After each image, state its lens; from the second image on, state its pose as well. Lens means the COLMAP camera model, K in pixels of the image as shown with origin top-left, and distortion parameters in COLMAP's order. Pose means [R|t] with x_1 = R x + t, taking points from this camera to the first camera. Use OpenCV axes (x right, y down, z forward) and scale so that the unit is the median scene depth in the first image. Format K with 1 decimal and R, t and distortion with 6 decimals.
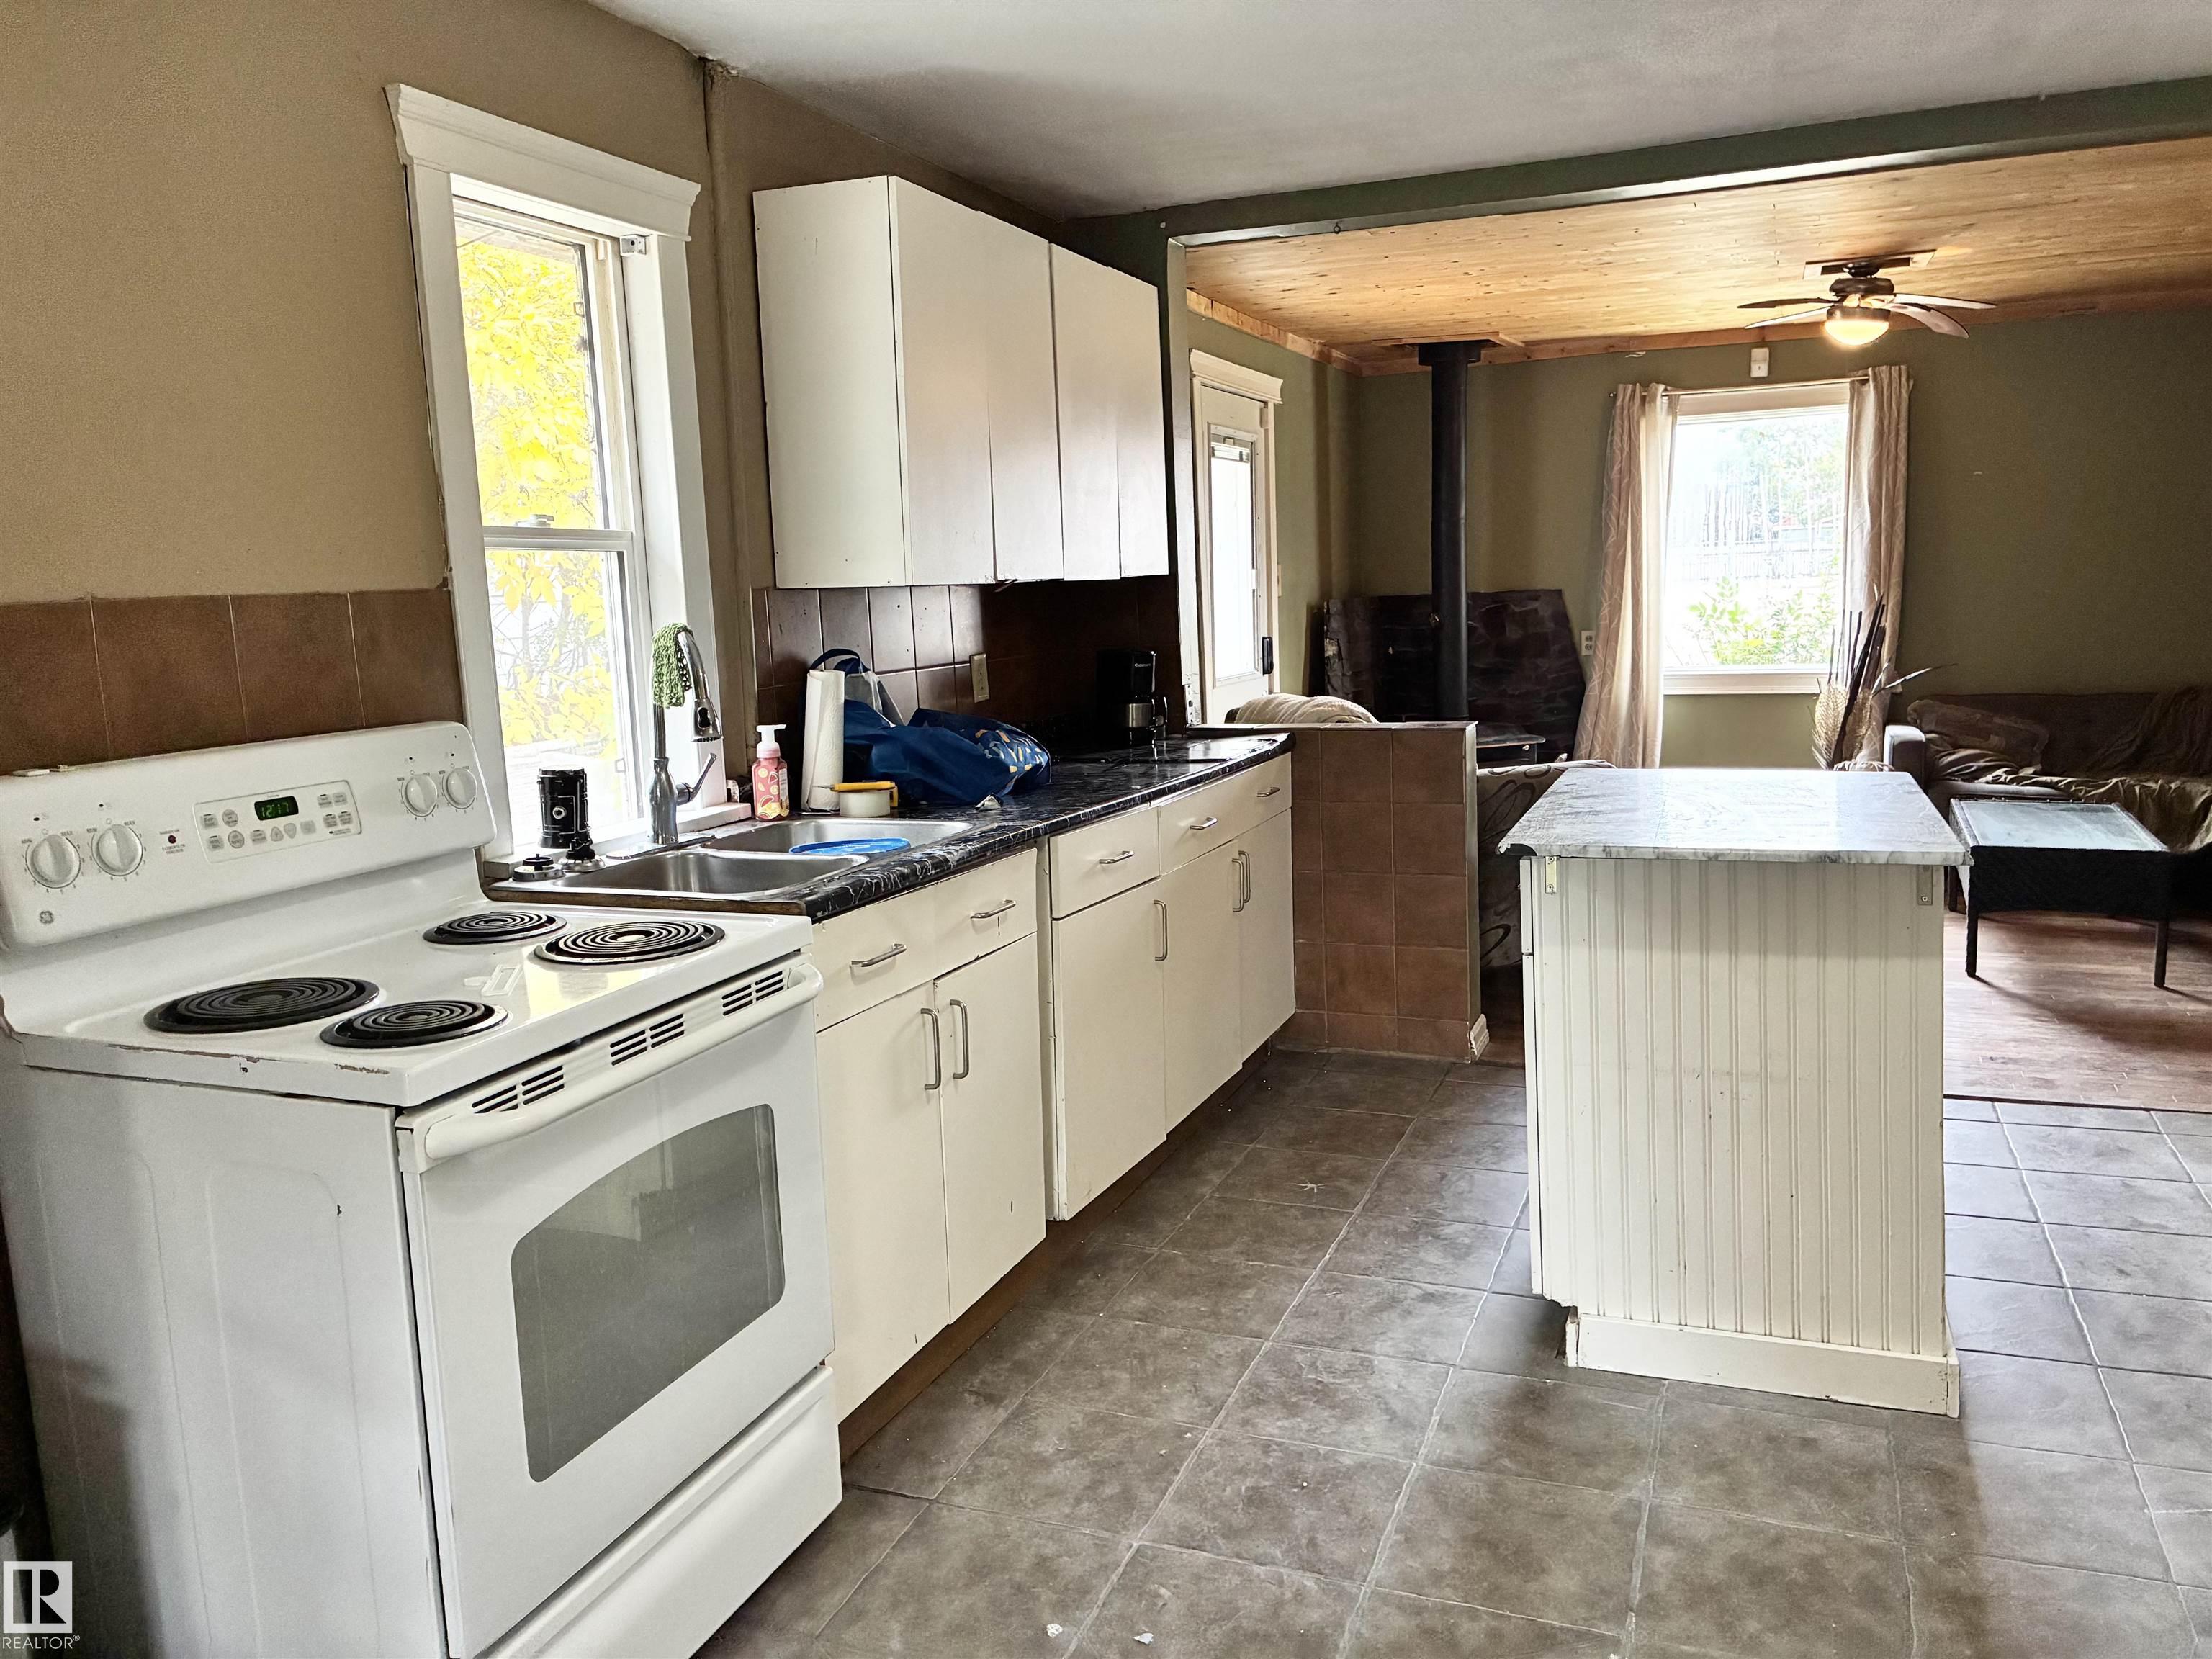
lens RADIAL K [[1668.7, 0, 1115.0], [0, 1668.7, 807.3], [0, 0, 1]] dist [0.046183, -0.058438]
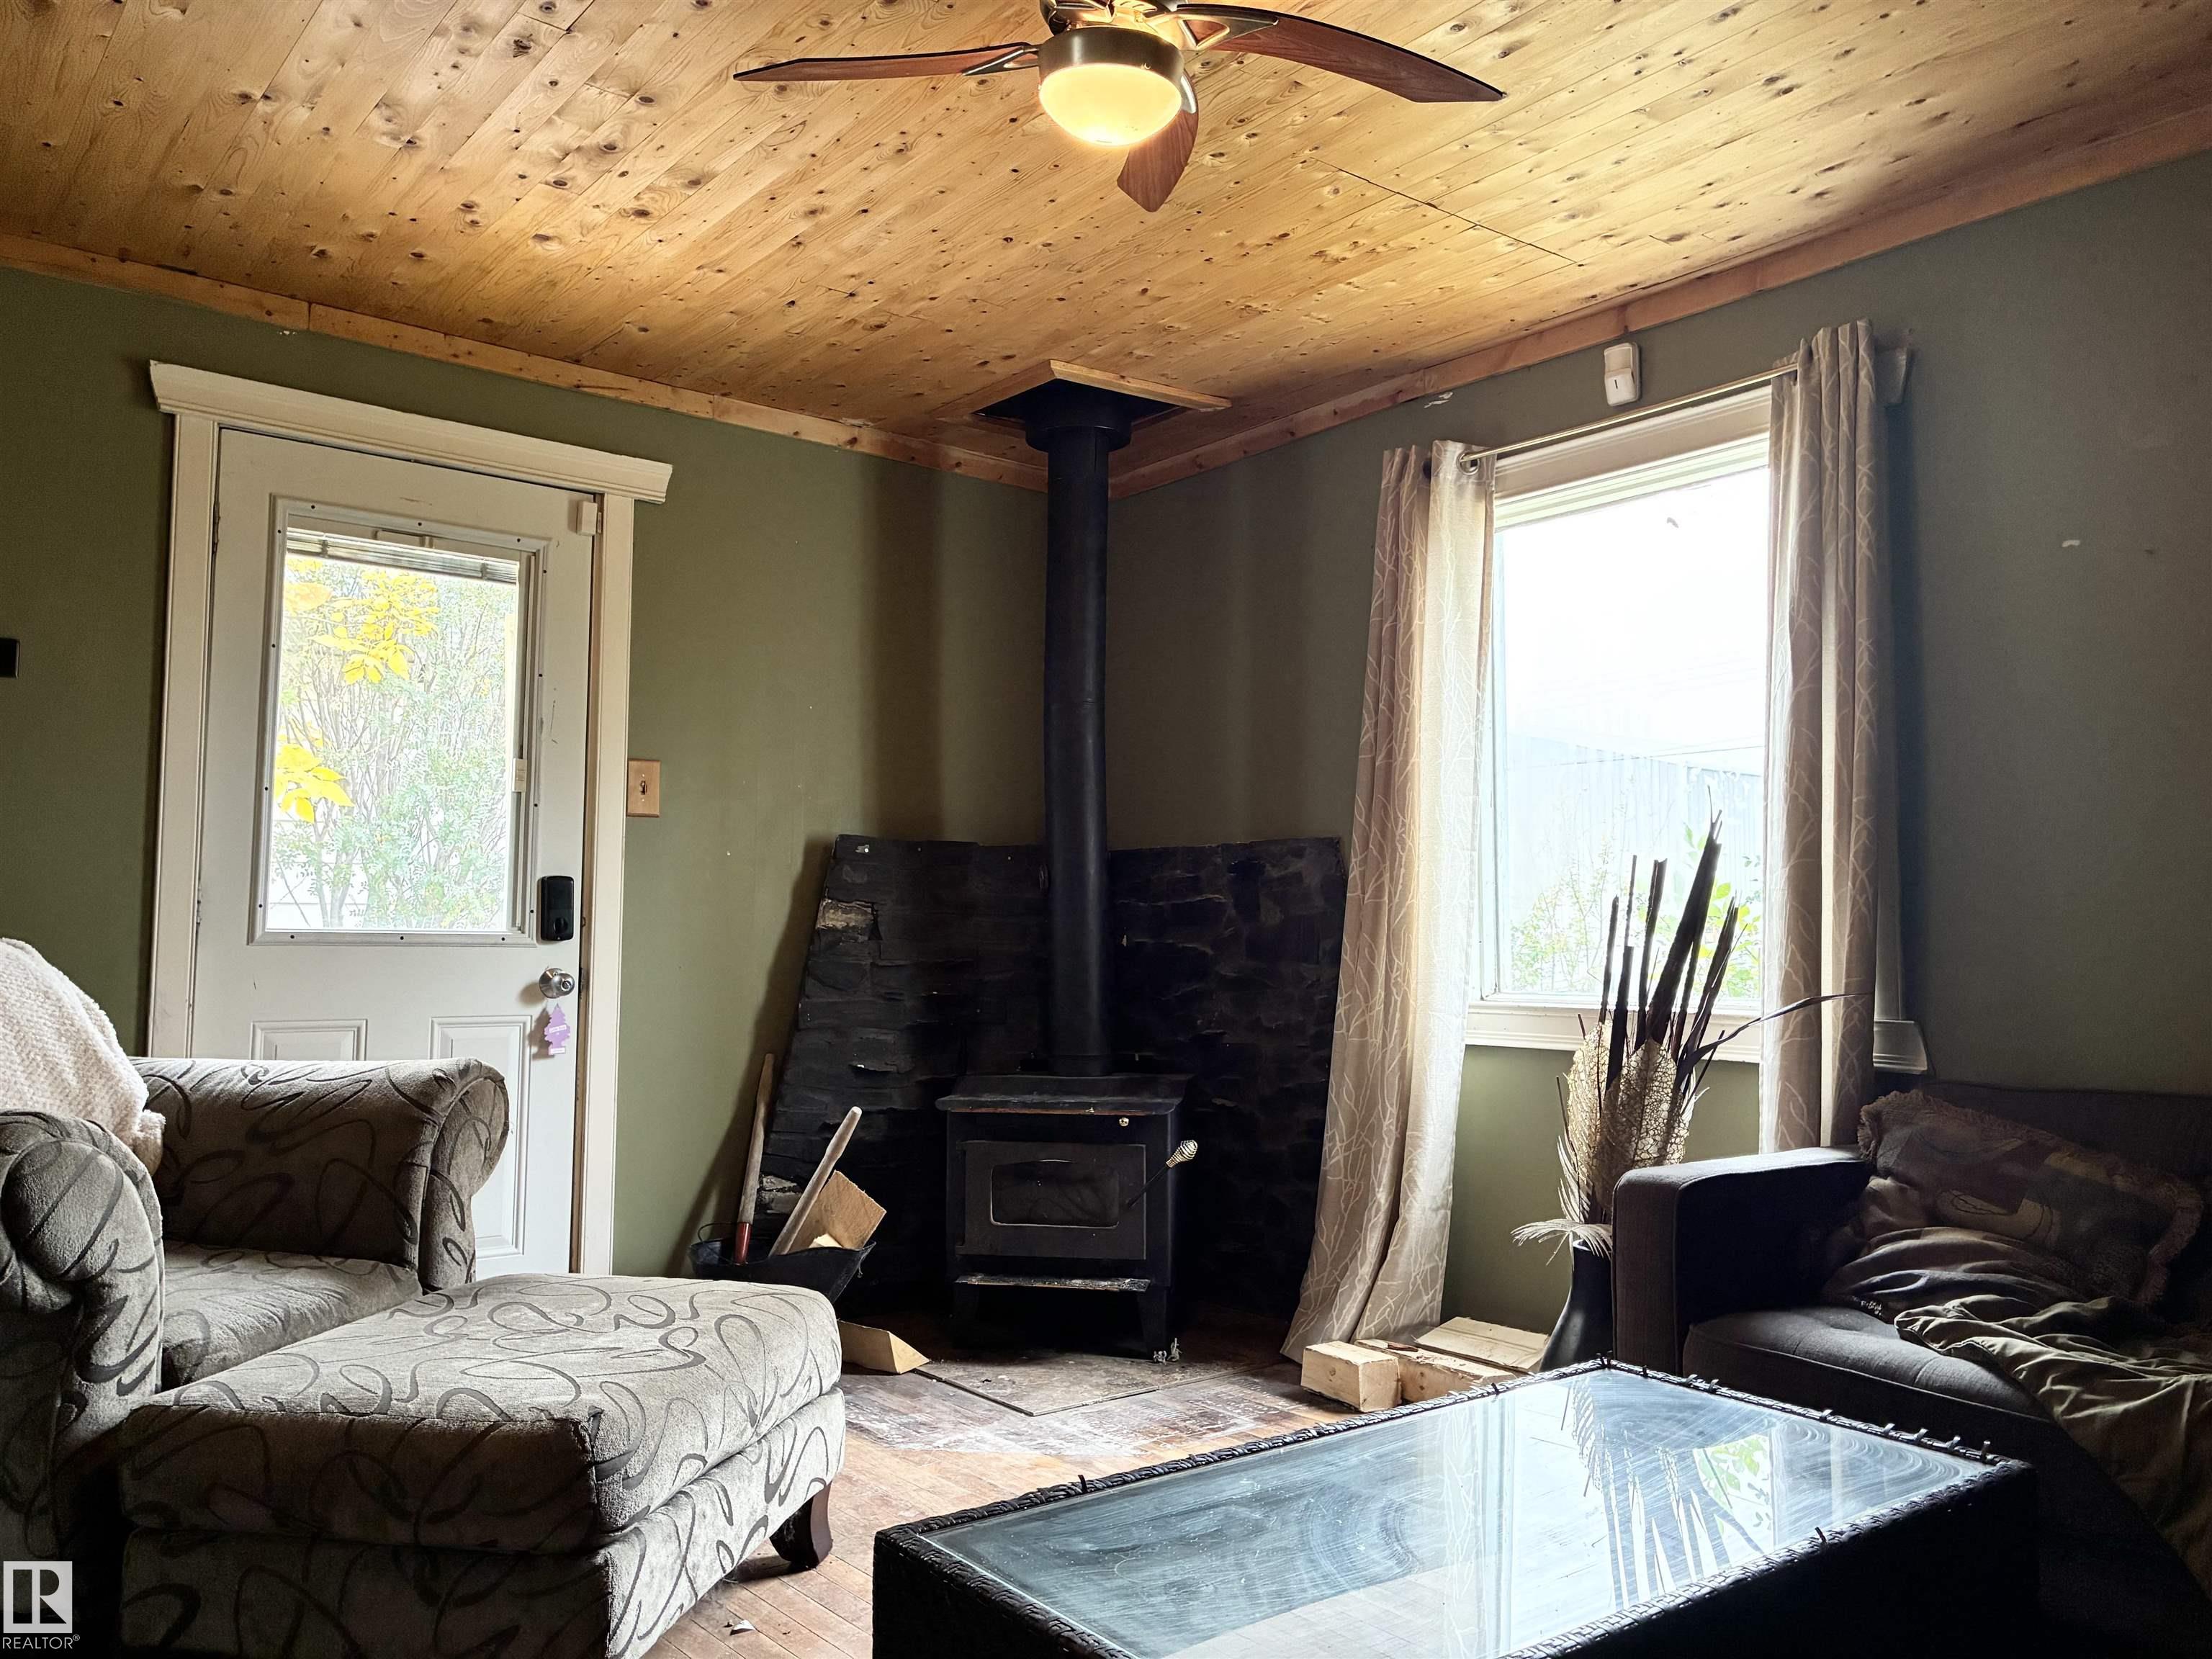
lens RADIAL K [[1668.7, 0, 1102.9], [0, 1668.7, 818.4], [0, 0, 1]] dist [0.046183, -0.058438]
pose [[0.871426, 0.005707, -0.490493, 0.493939], [-0.104750, 0.979032, -0.174712, -0.036587], [0.479211, 0.203628, 0.853752, 0.537464]]
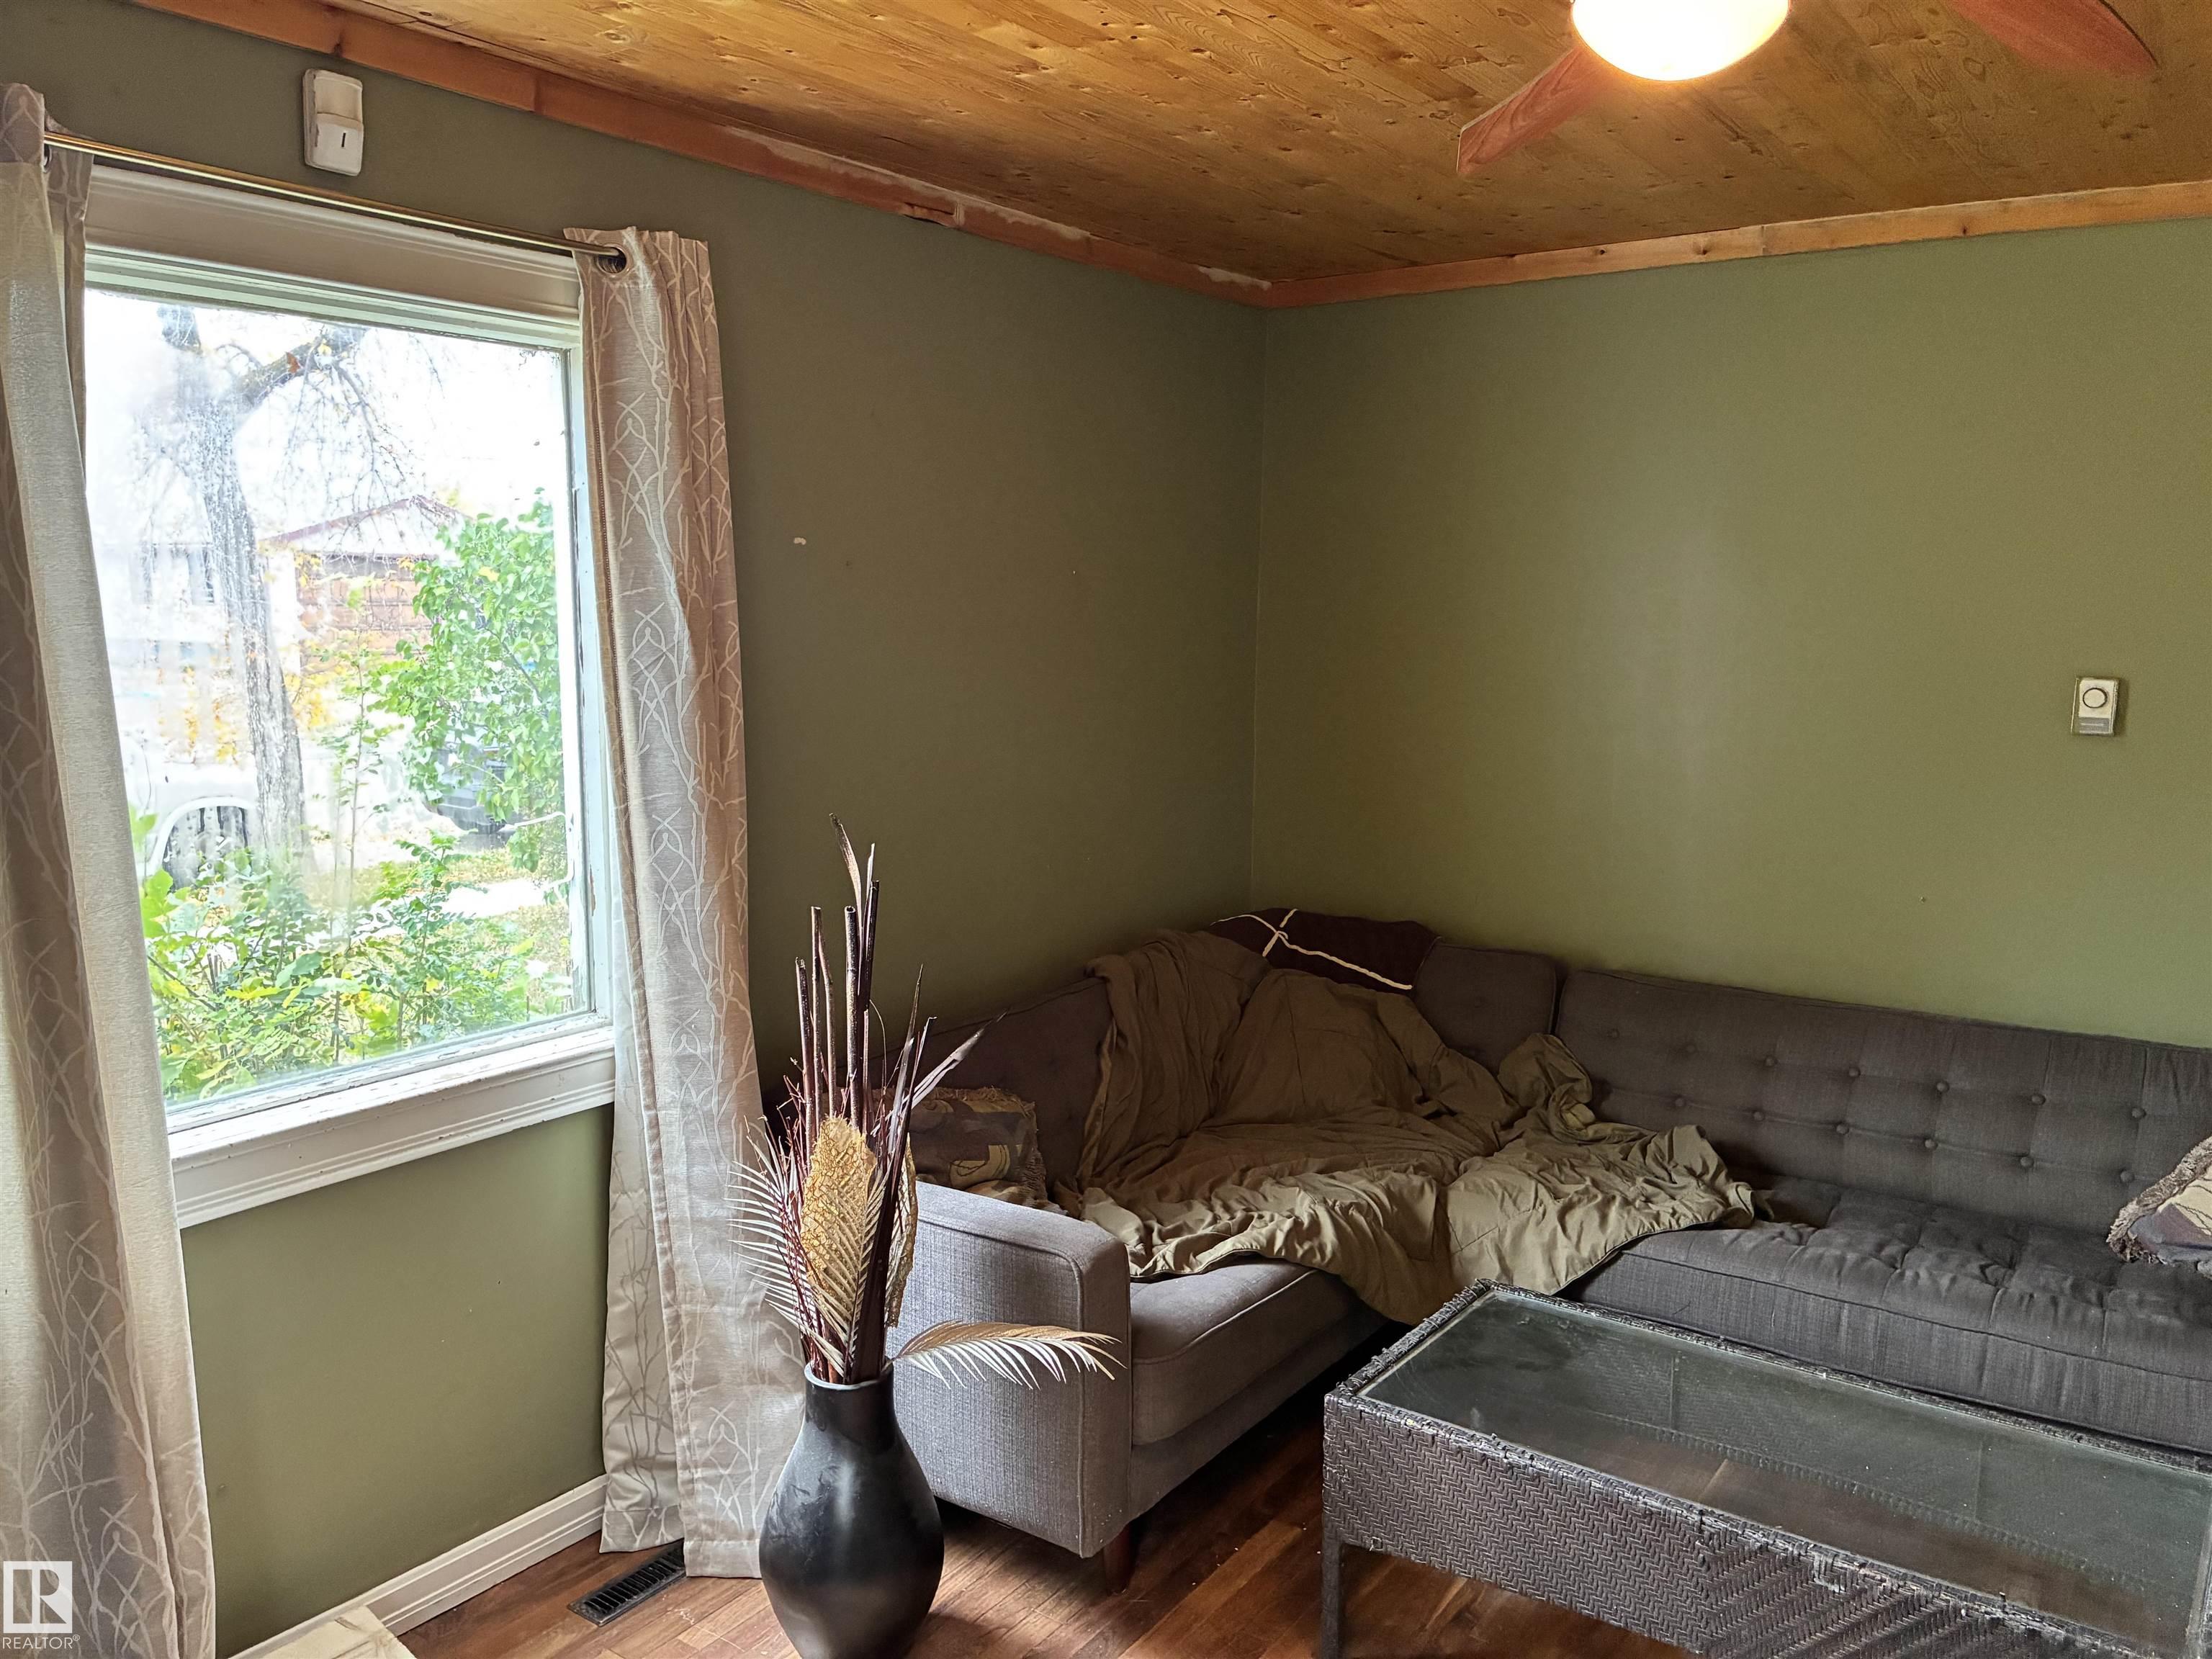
lens RADIAL K [[1668.7, 0, 1097.9], [0, 1668.7, 827.1], [0, 0, 1]] dist [0.046183, -0.058438]
pose [[0.233463, -0.095461, 0.967669, 0.107697], [0.122659, 0.990111, 0.068082, -0.141928], [-0.964598, 0.102799, 0.242863, 0.806820]]
